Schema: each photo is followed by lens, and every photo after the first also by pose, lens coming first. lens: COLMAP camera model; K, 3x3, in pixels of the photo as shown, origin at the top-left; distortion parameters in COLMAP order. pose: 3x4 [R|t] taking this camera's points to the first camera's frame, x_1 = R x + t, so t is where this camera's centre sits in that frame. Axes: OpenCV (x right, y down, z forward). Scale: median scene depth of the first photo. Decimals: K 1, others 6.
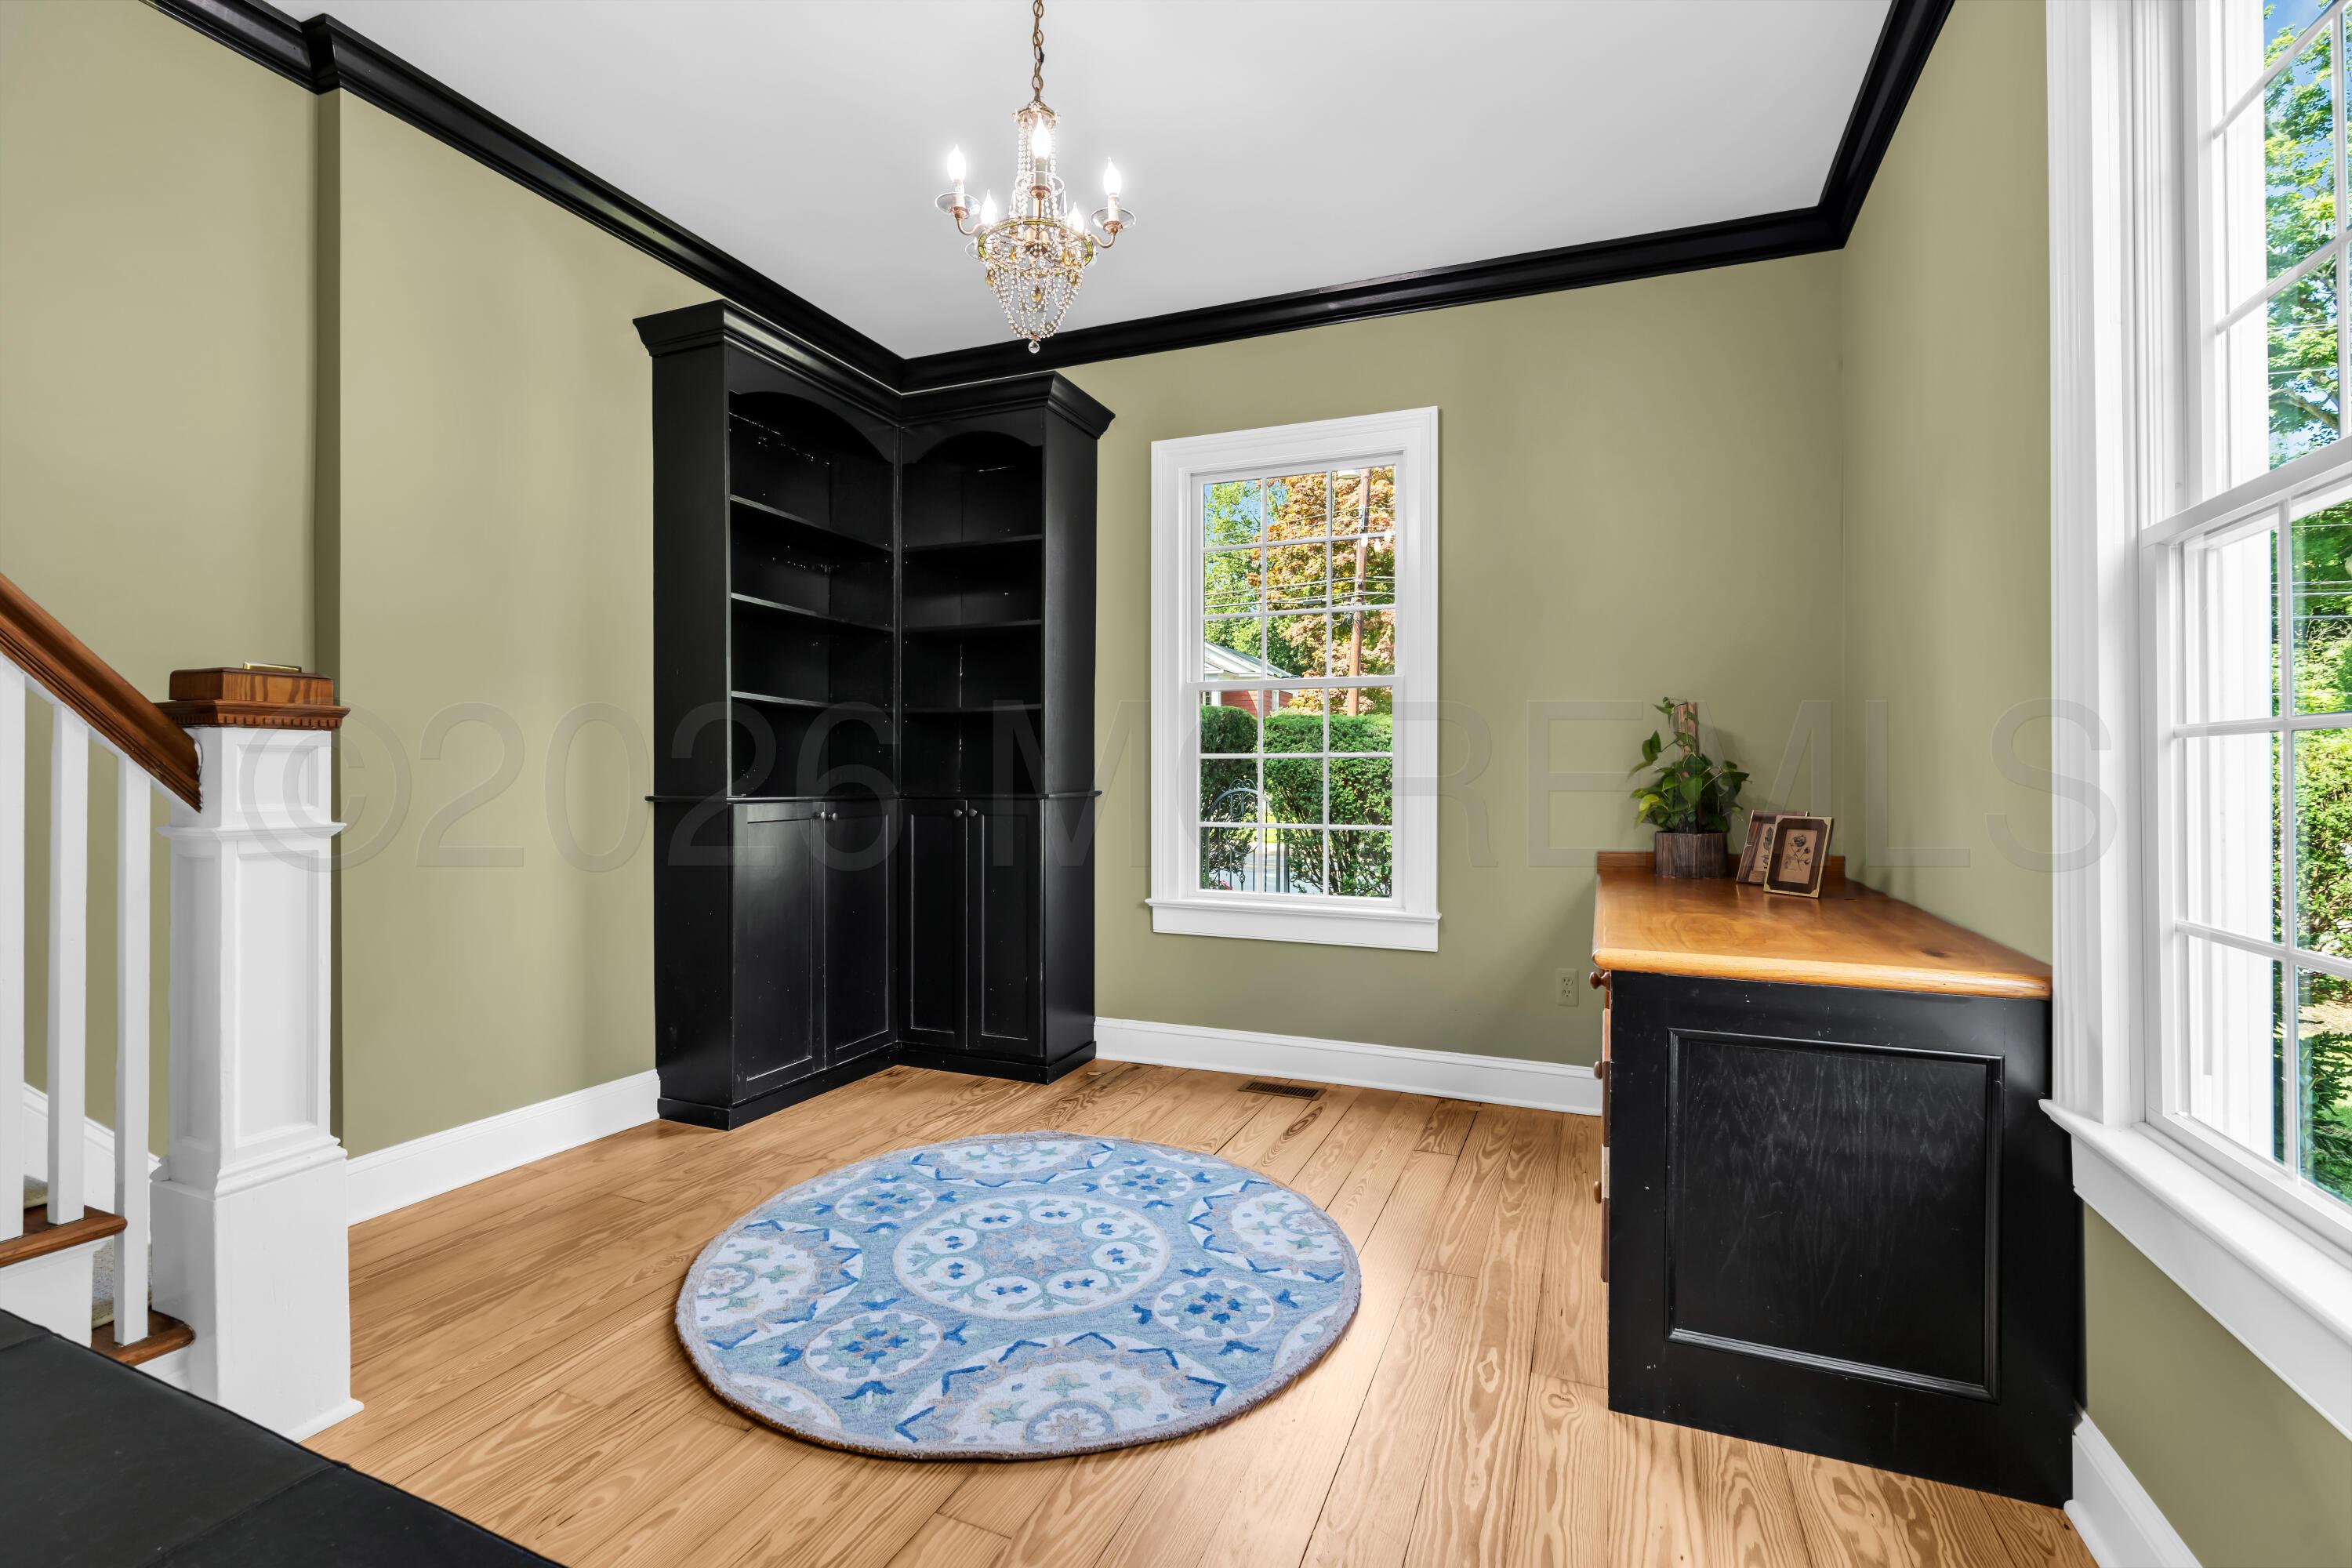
lens RADIAL K [[1072.3, 0, 1171.3], [0, 1072.3, 773.7], [0, 0, 1]] dist [-0.008096, 0.000887]
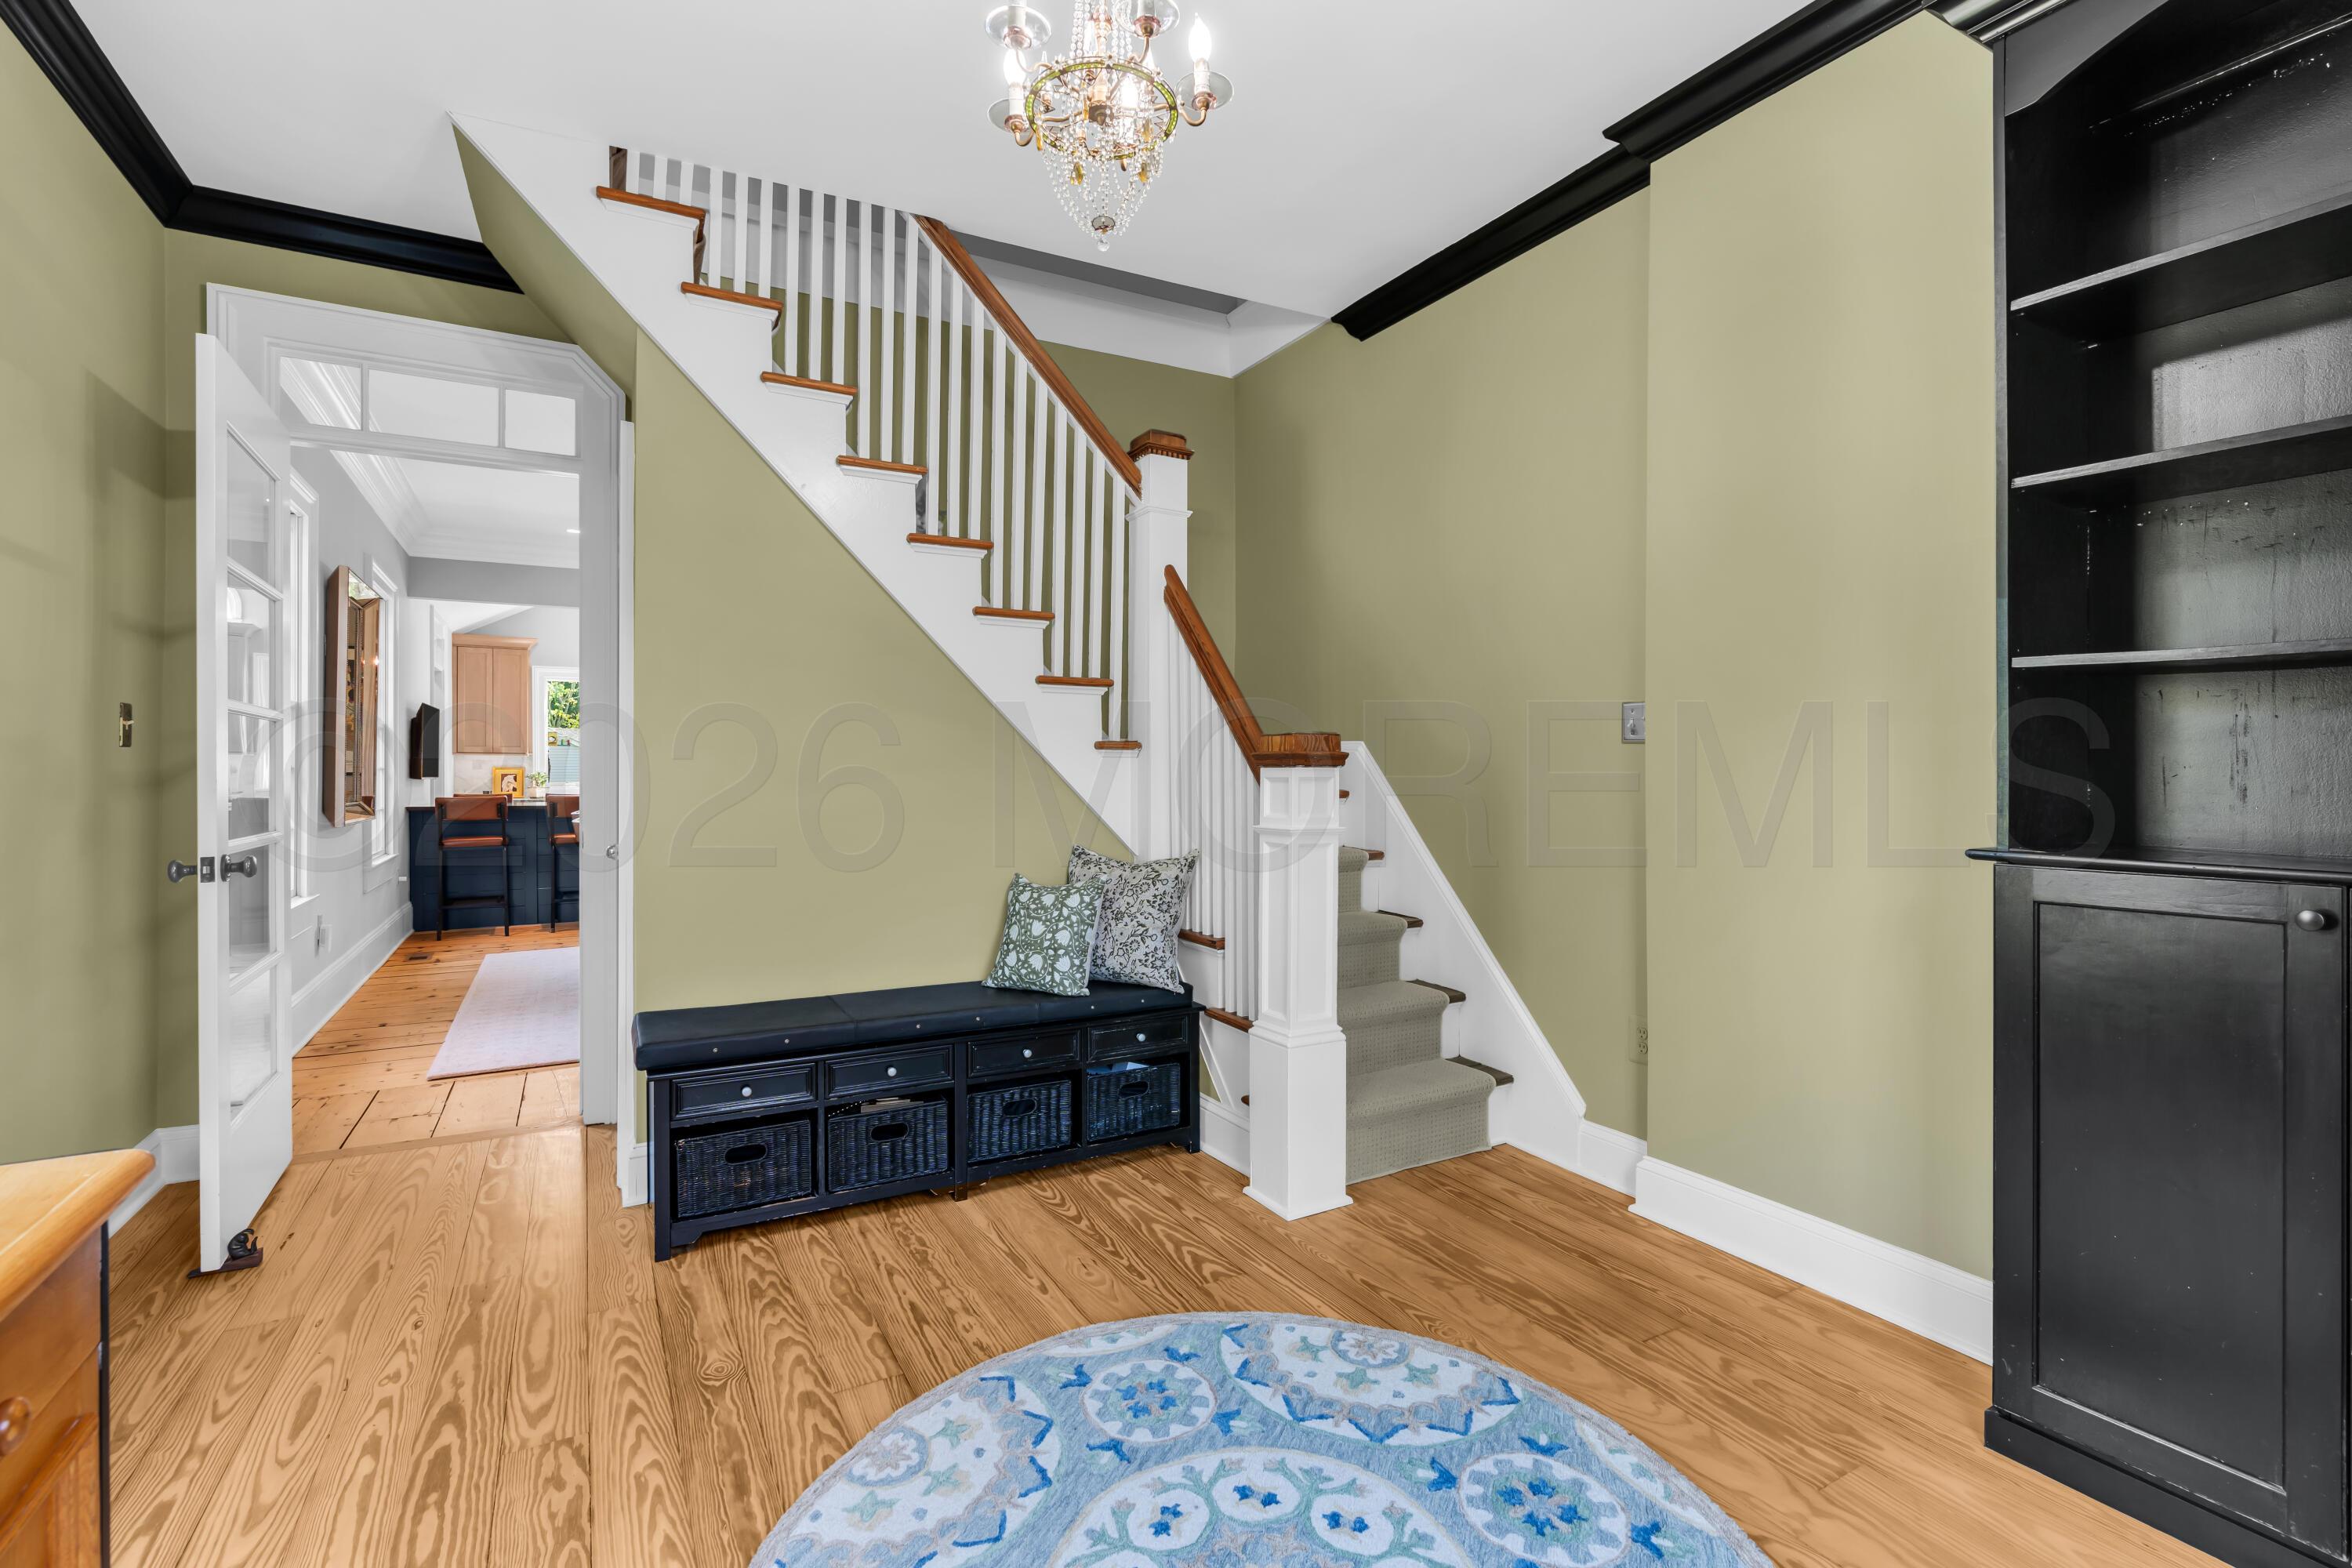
lens RADIAL K [[1072.3, 0, 1176.5], [0, 1072.3, 773.6], [0, 0, 1]] dist [-0.008096, 0.000887]
pose [[-0.625891, -0.003827, -0.779901, 0.396918], [-0.003872, 0.999991, -0.001800, -0.020834], [0.779901, 0.001894, -0.625900, 1.408679]]
